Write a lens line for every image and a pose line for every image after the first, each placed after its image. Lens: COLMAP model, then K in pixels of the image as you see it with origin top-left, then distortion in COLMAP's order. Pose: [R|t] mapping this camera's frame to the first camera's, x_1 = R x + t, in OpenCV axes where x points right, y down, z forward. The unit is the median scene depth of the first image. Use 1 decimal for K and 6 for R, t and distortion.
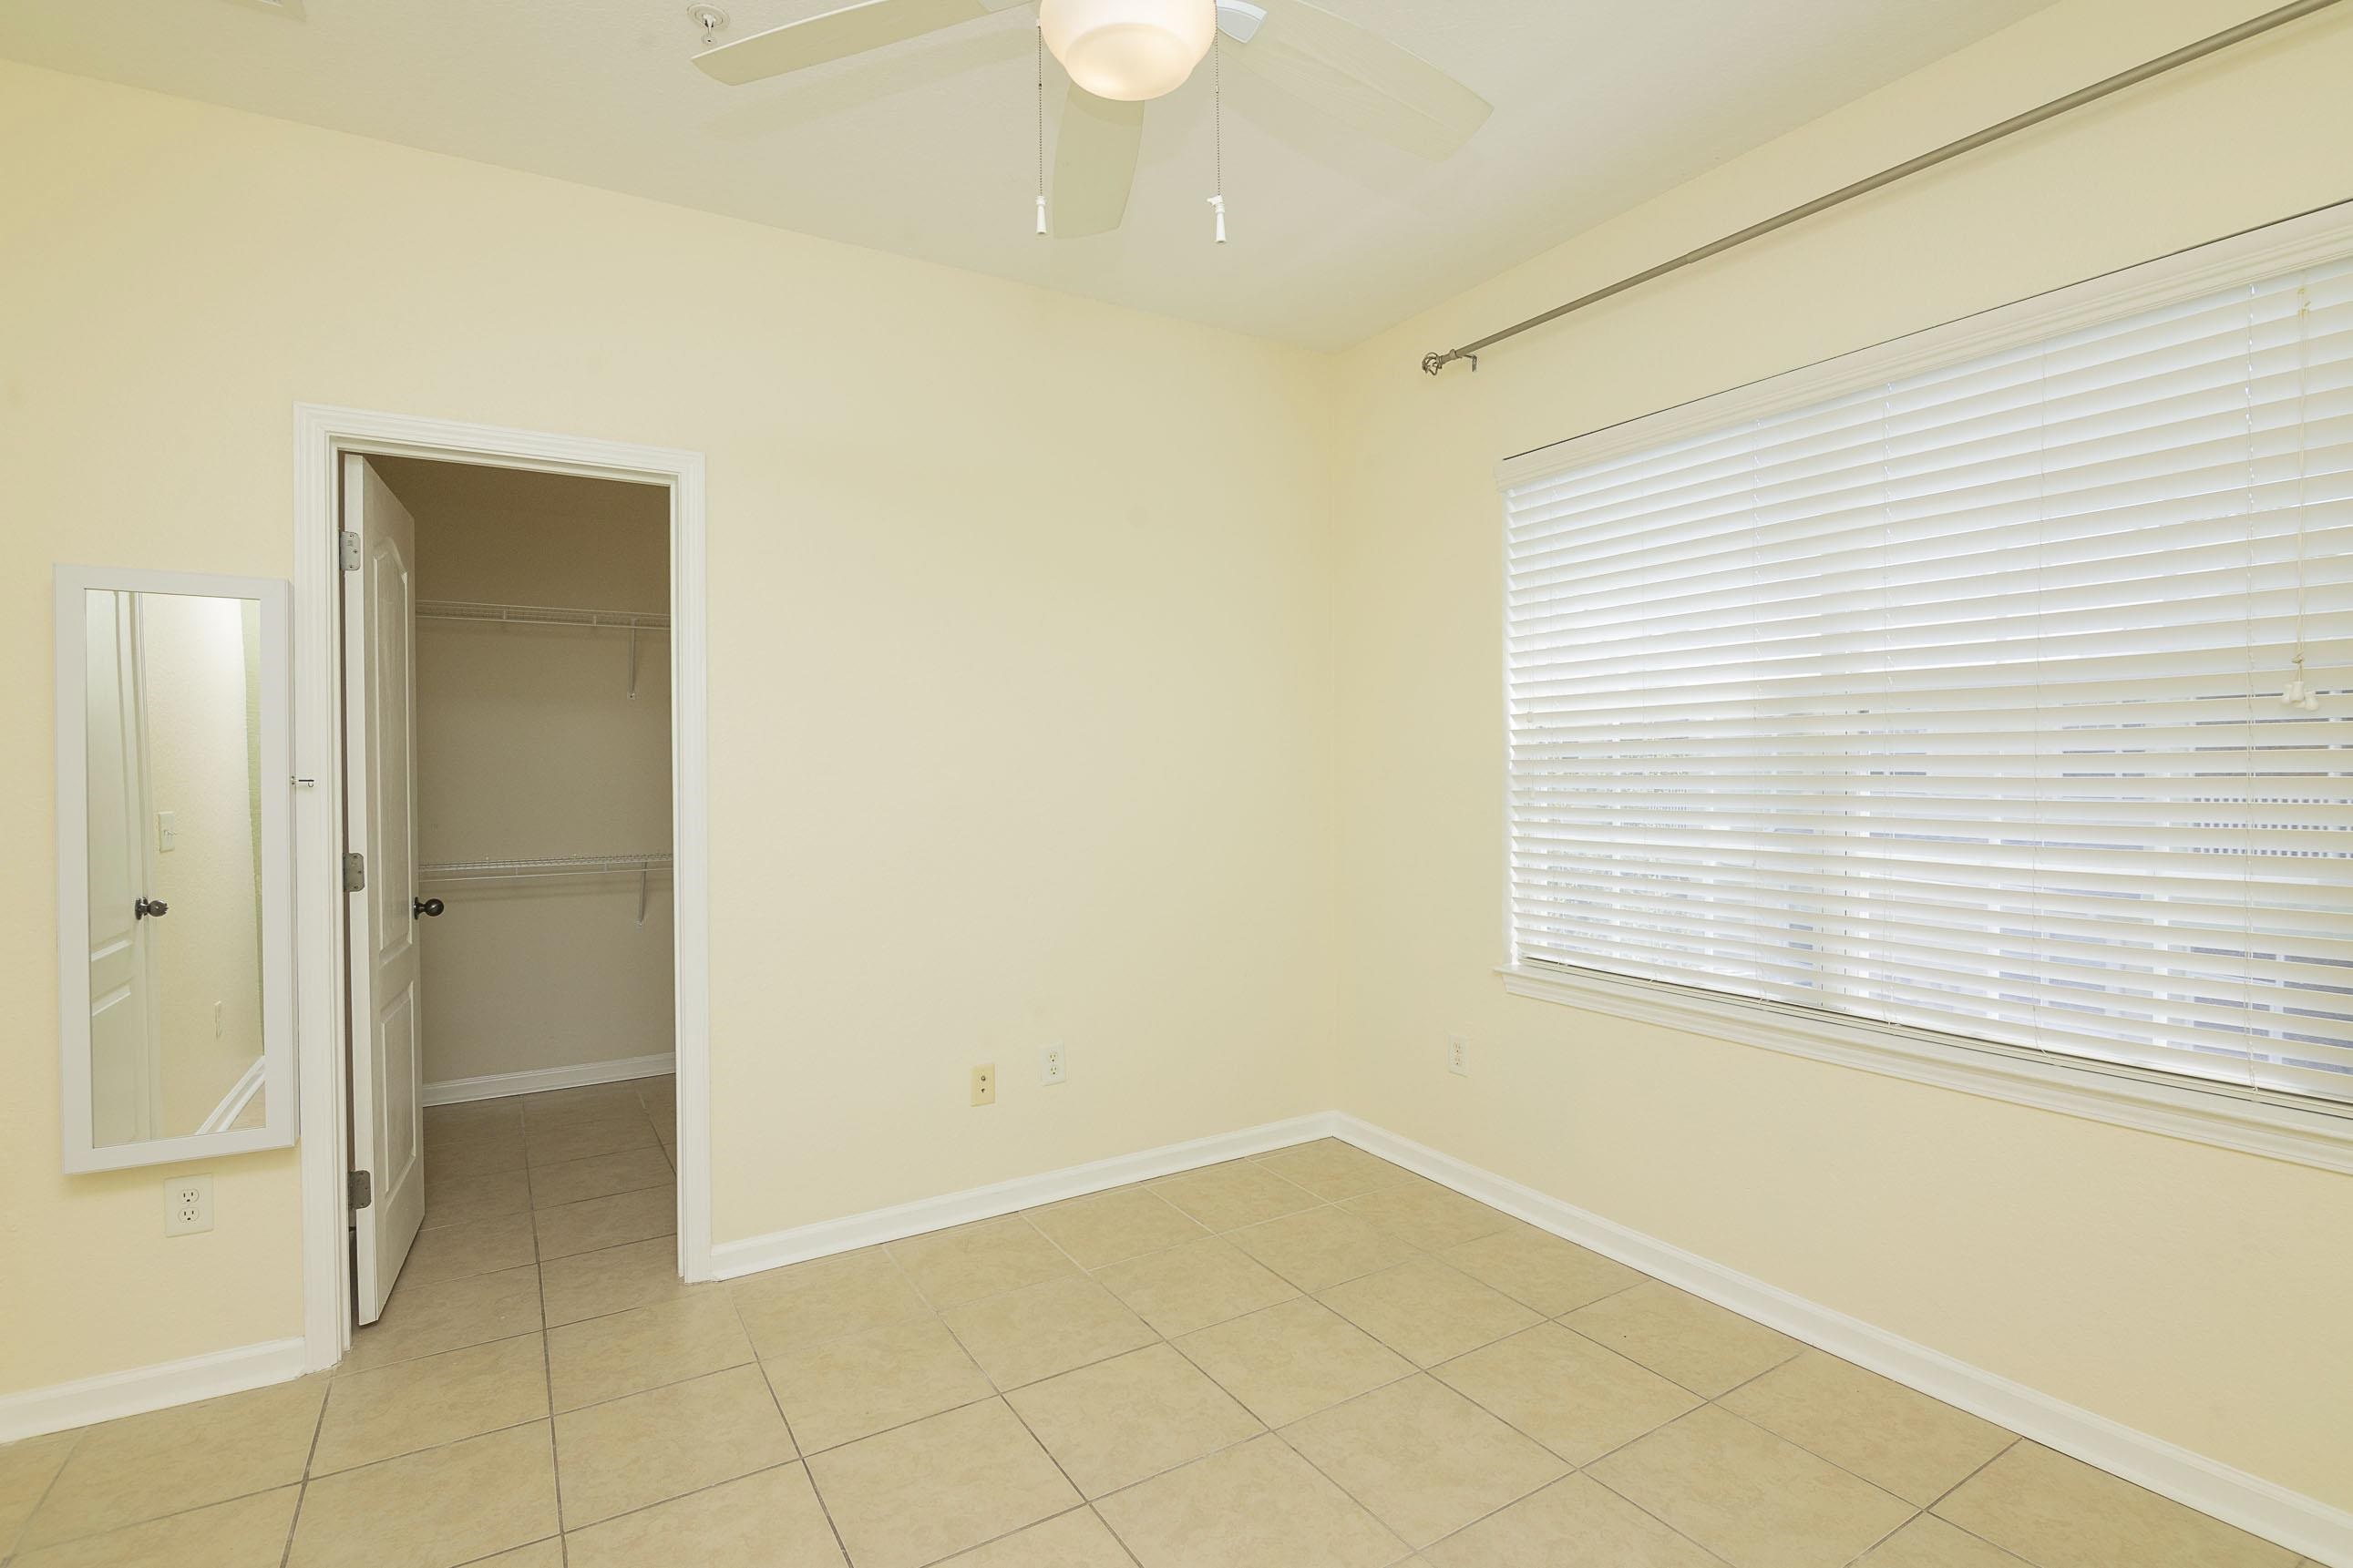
lens RADIAL K [[1120.8, 0, 1174.9], [0, 1120.8, 794.8], [0, 0, 1]] dist [-0.013305, -0.000255]
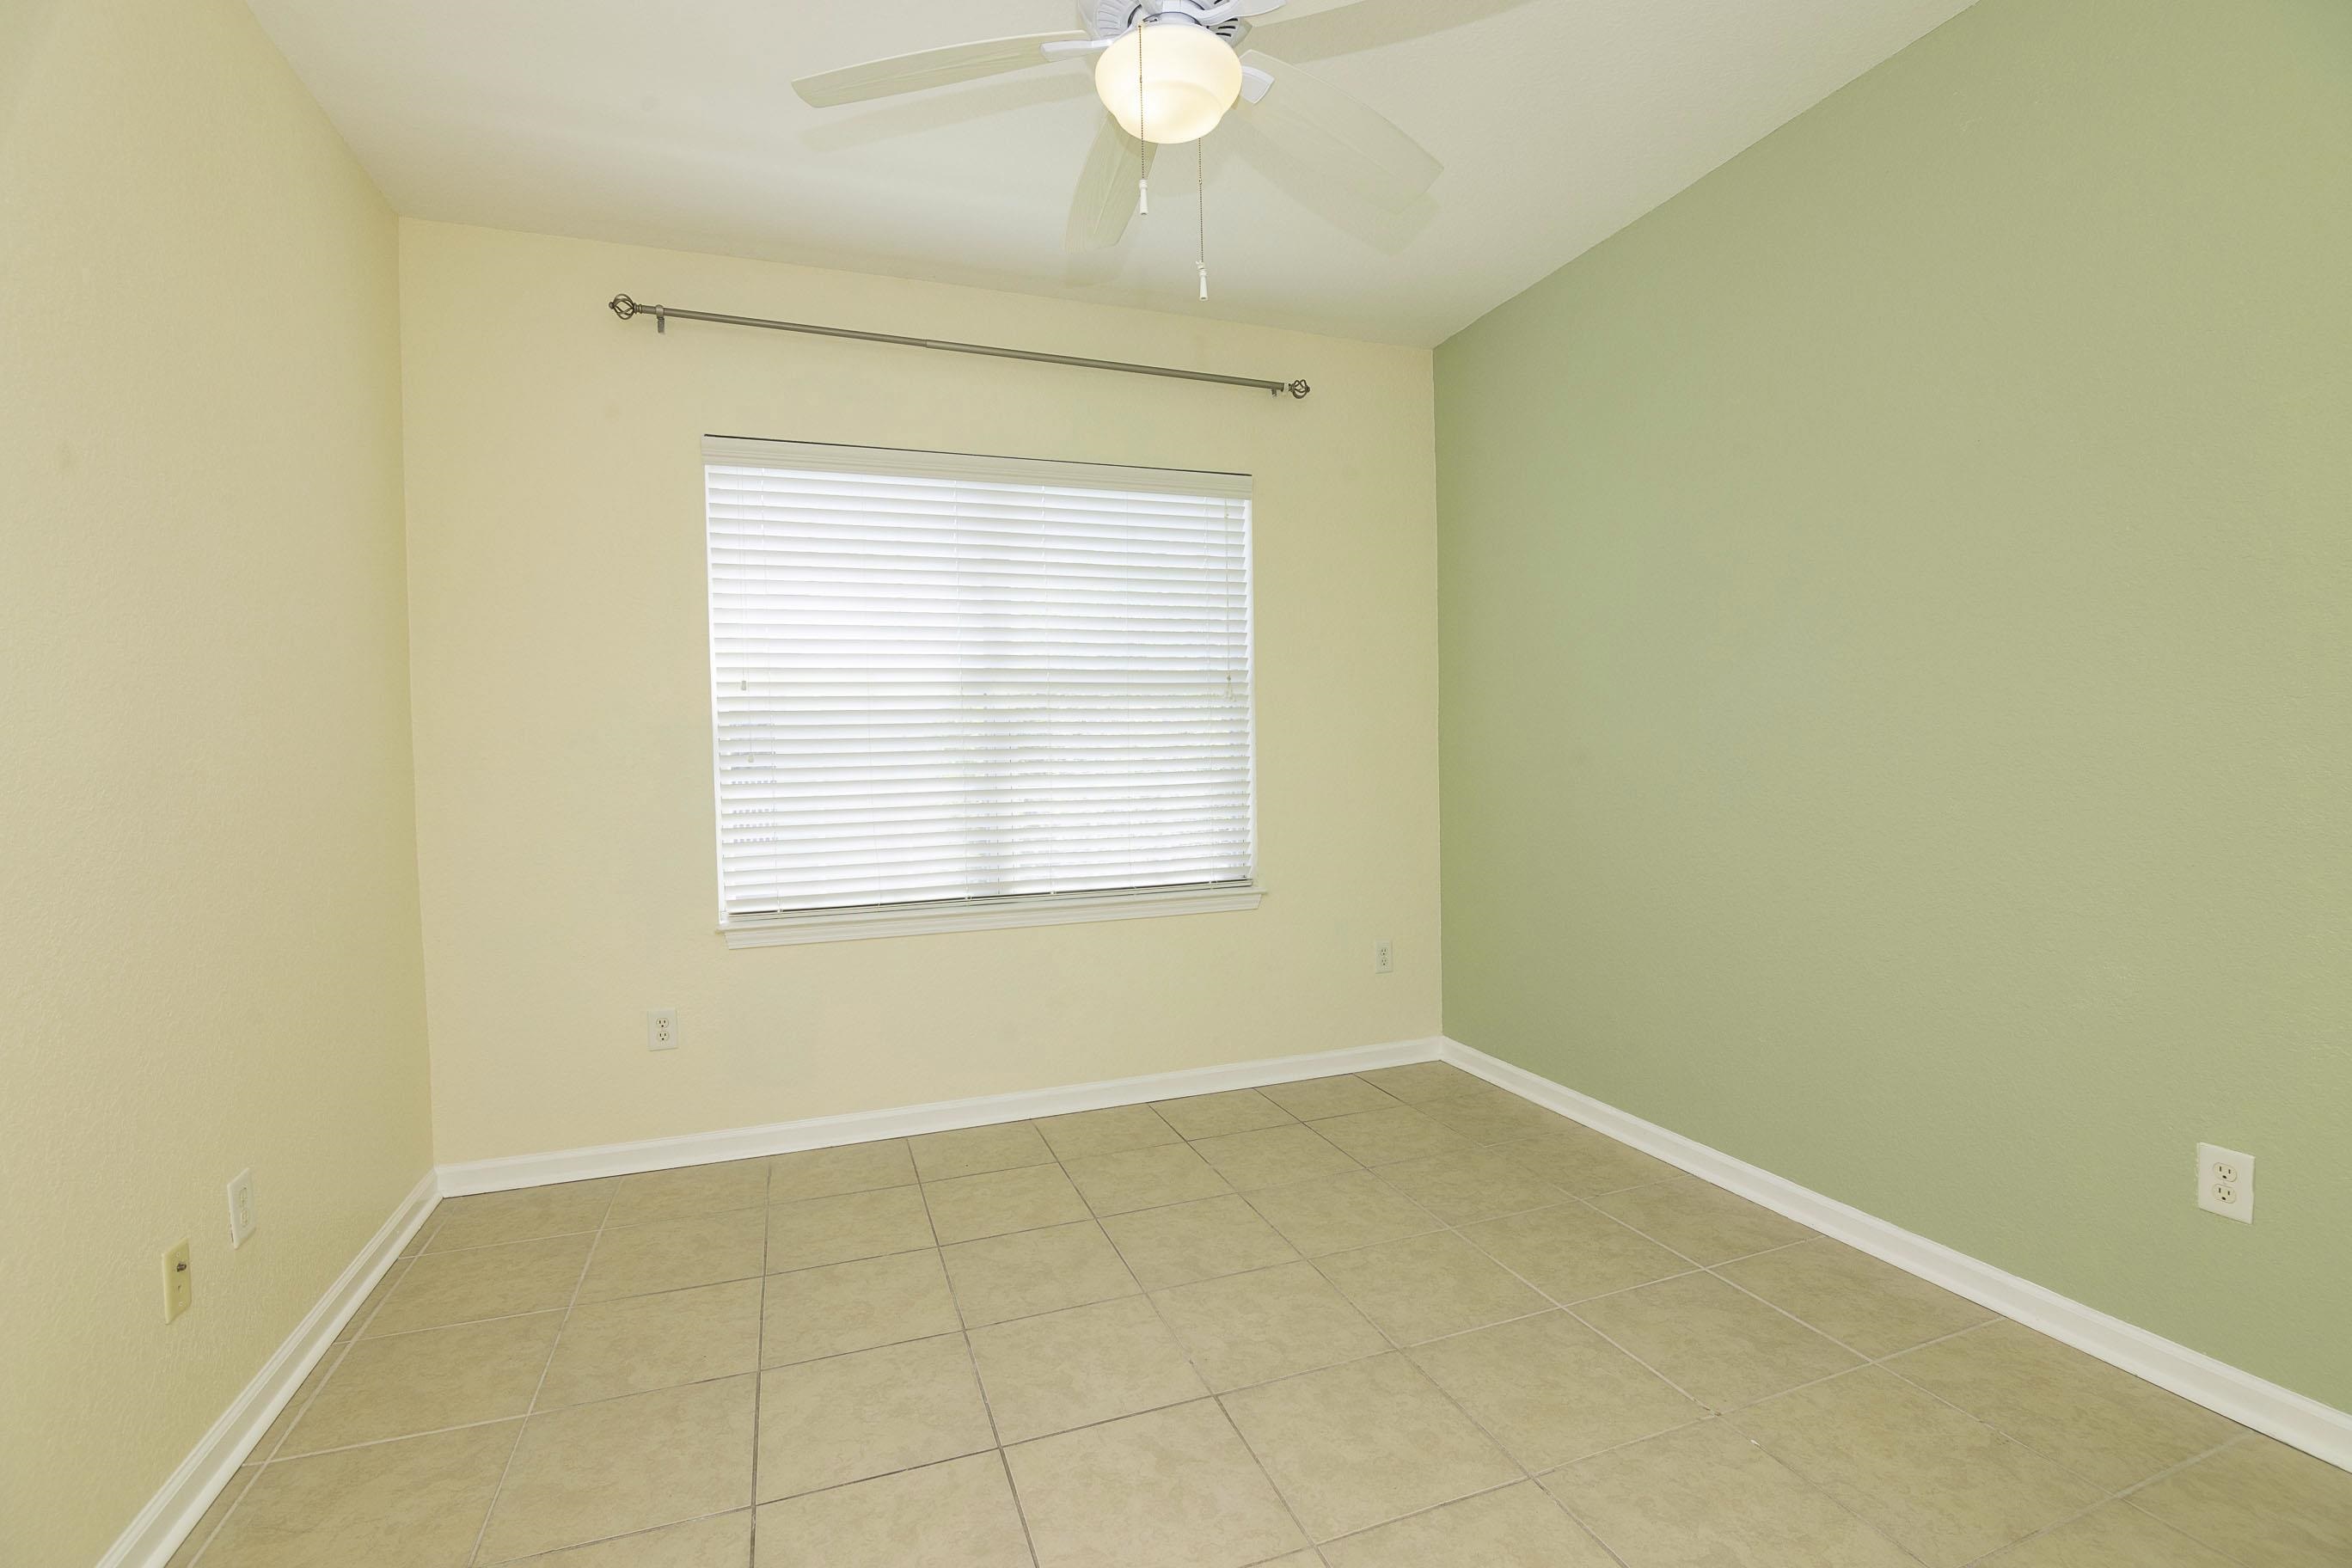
lens RADIAL K [[1062.7, 0, 1176.0], [0, 1062.7, 784.0], [0, 0, 1]] dist [-0.012761, -0.001030]
pose [[0.198306, -0.032613, 0.979597, -0.701617], [0.048811, 0.998535, 0.023363, 0.024986], [-0.978924, 0.043182, 0.199608, 0.470561]]
